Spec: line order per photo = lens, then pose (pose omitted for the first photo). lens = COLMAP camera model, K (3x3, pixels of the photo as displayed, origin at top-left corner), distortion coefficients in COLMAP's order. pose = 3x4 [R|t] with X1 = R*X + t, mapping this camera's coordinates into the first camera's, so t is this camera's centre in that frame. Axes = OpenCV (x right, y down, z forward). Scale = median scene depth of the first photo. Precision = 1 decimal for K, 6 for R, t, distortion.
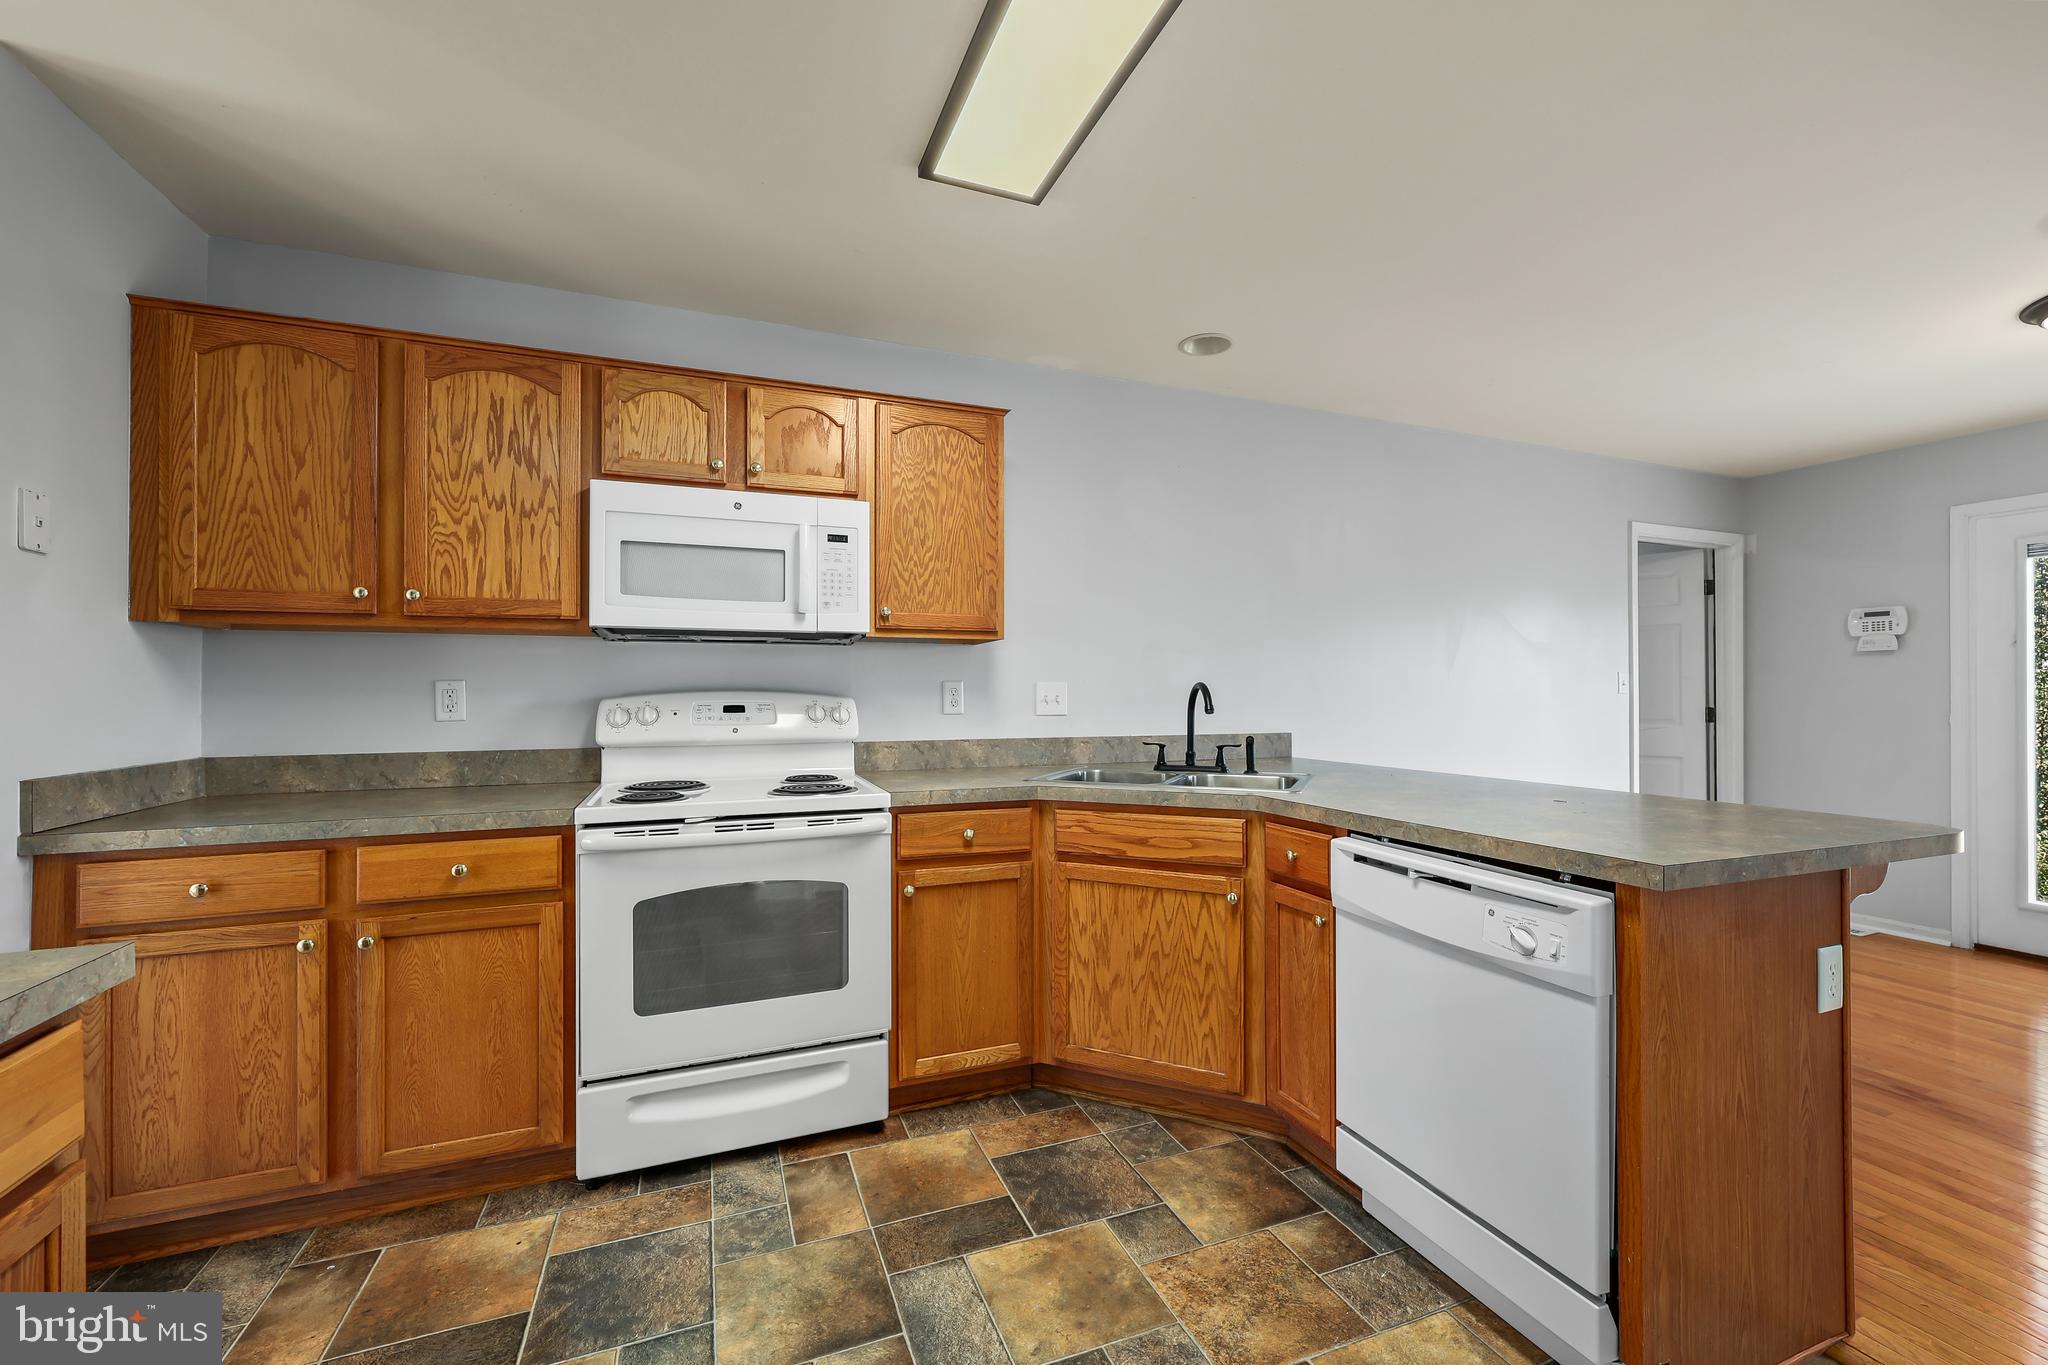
lens RADIAL K [[851.2, 0, 1042.1], [0, 851.2, 685.2], [0, 0, 1]] dist [0.003324, -0.000737]
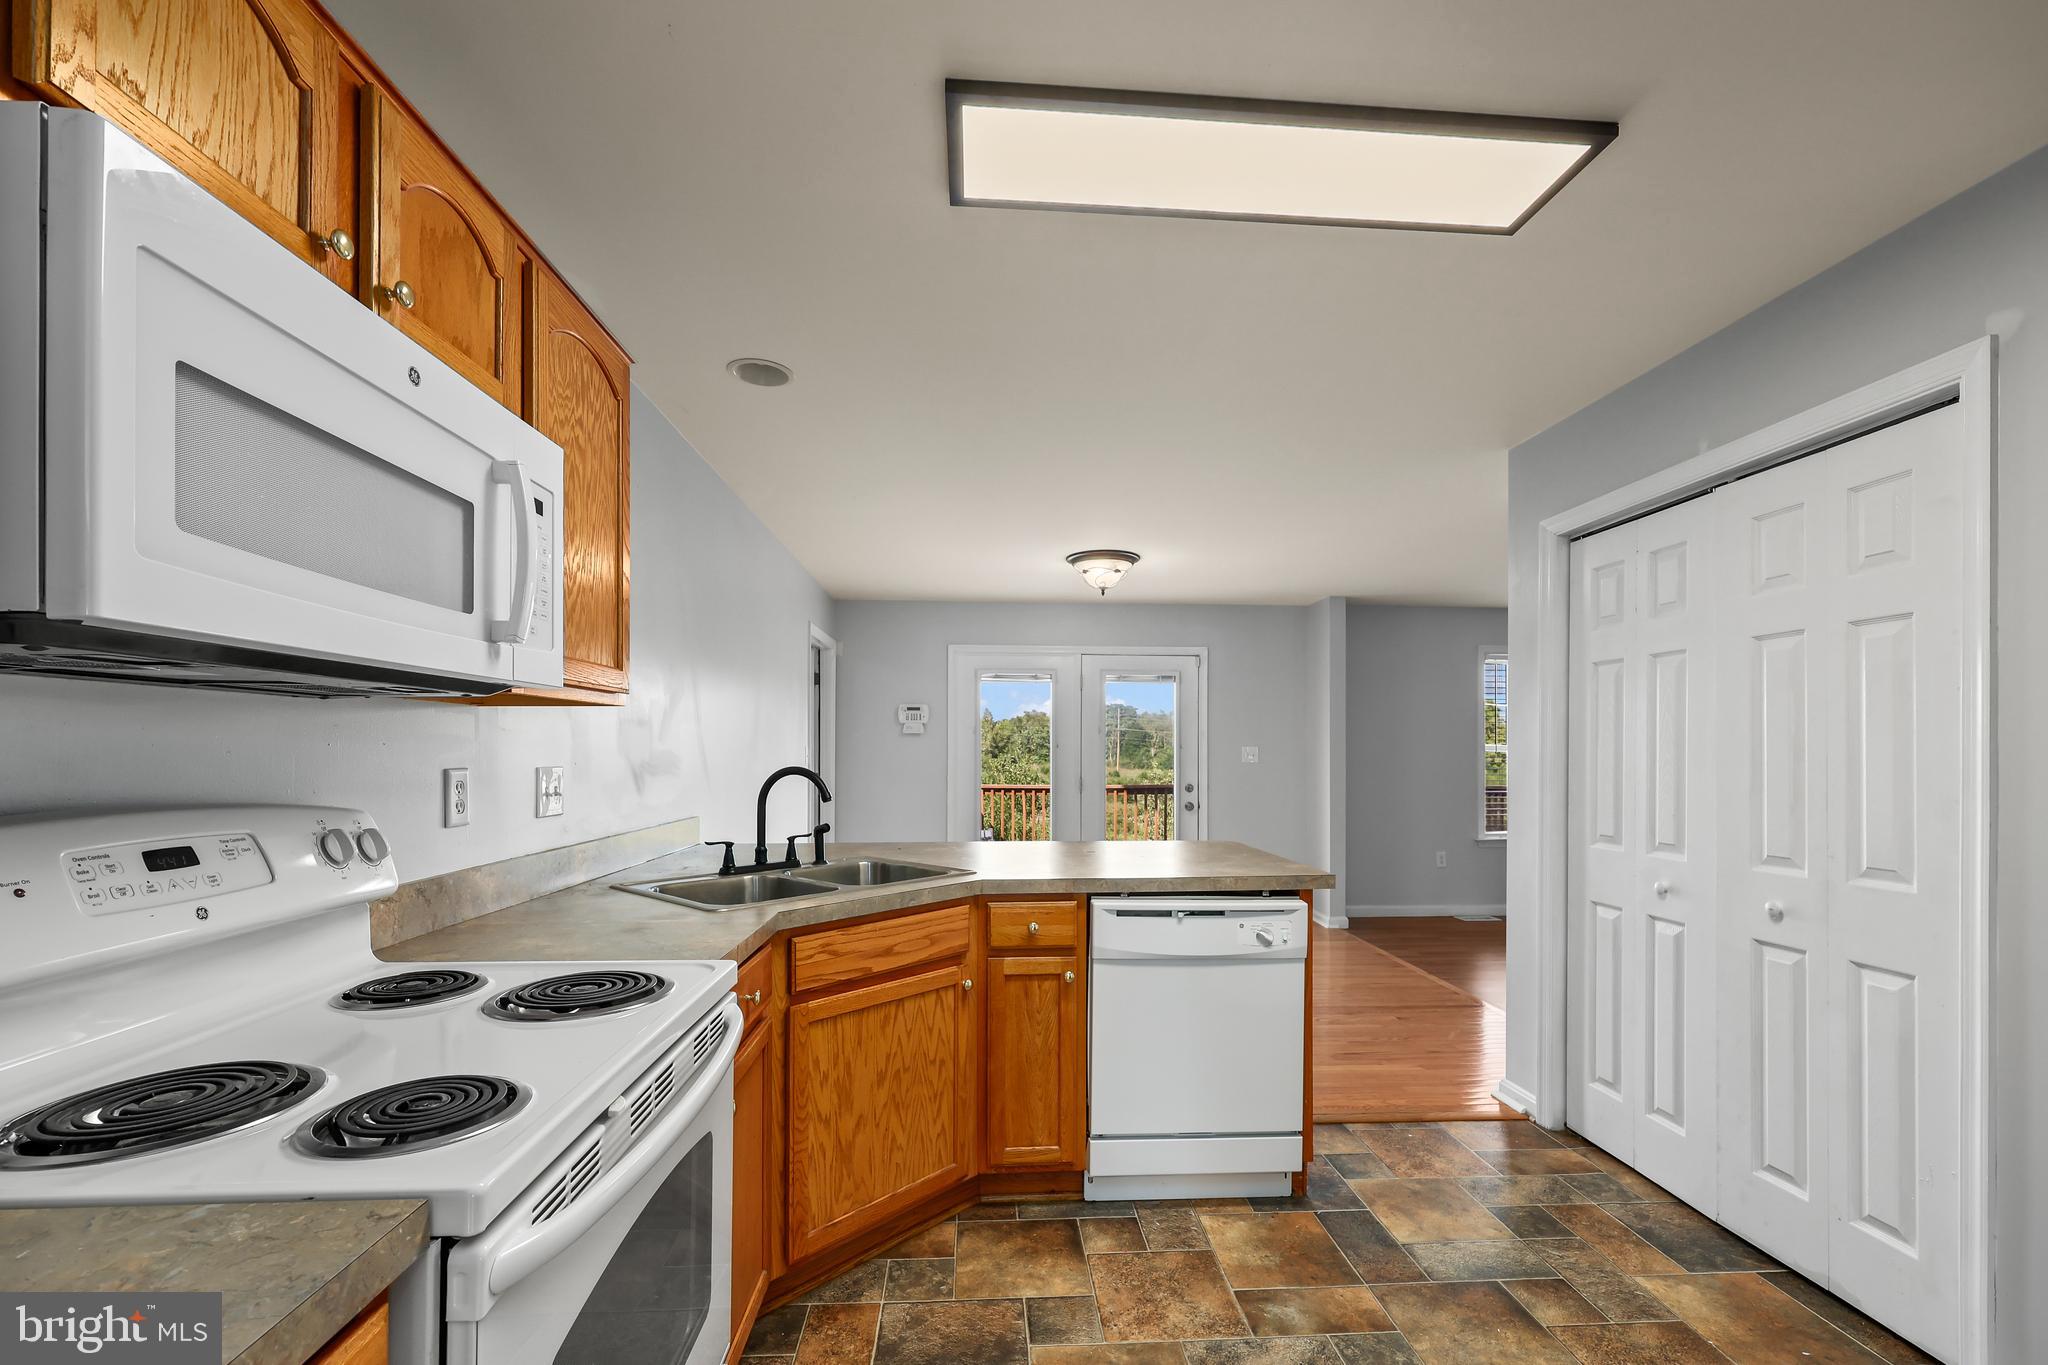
lens RADIAL K [[851.2, 0, 1040.1], [0, 851.2, 748.0], [0, 0, 1]] dist [0.003324, -0.000737]
pose [[0.305327, 0.004424, 0.952237, -0.681344], [-0.012708, 0.999919, -0.000570, -0.029471], [-0.952163, -0.011927, 0.305358, 0.584125]]
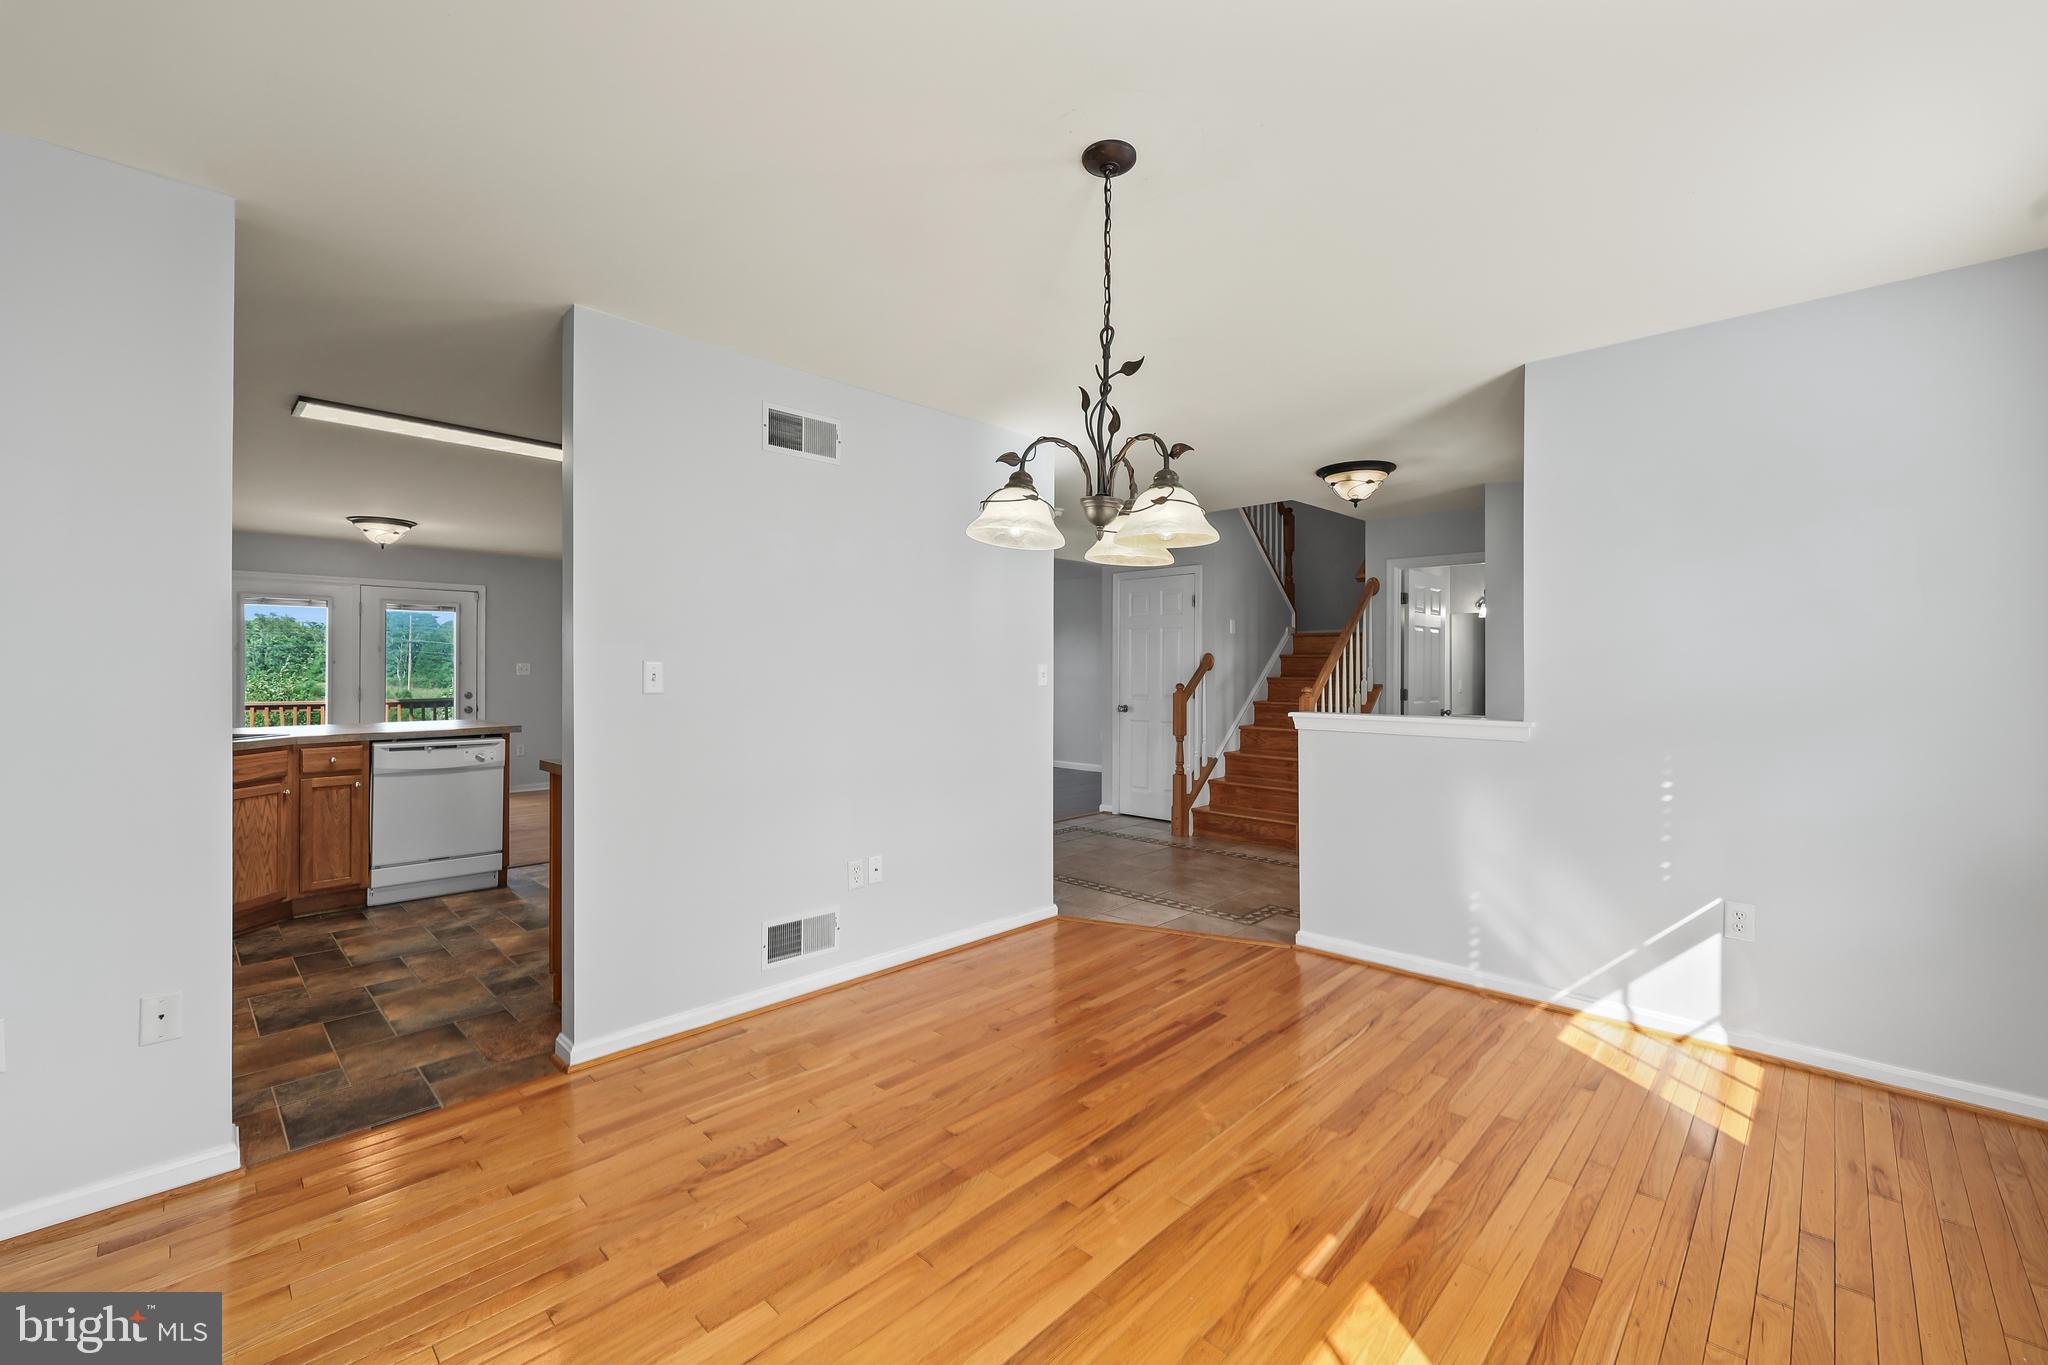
lens RADIAL K [[851.2, 0, 1035.0], [0, 851.2, 658.3], [0, 0, 1]] dist [0.003324, -0.000737]
pose [[-0.401450, 0.009634, 0.915830, -2.061943], [-0.008615, 0.999861, -0.014295, -0.029292], [-0.915840, -0.013629, -0.401312, 0.238619]]
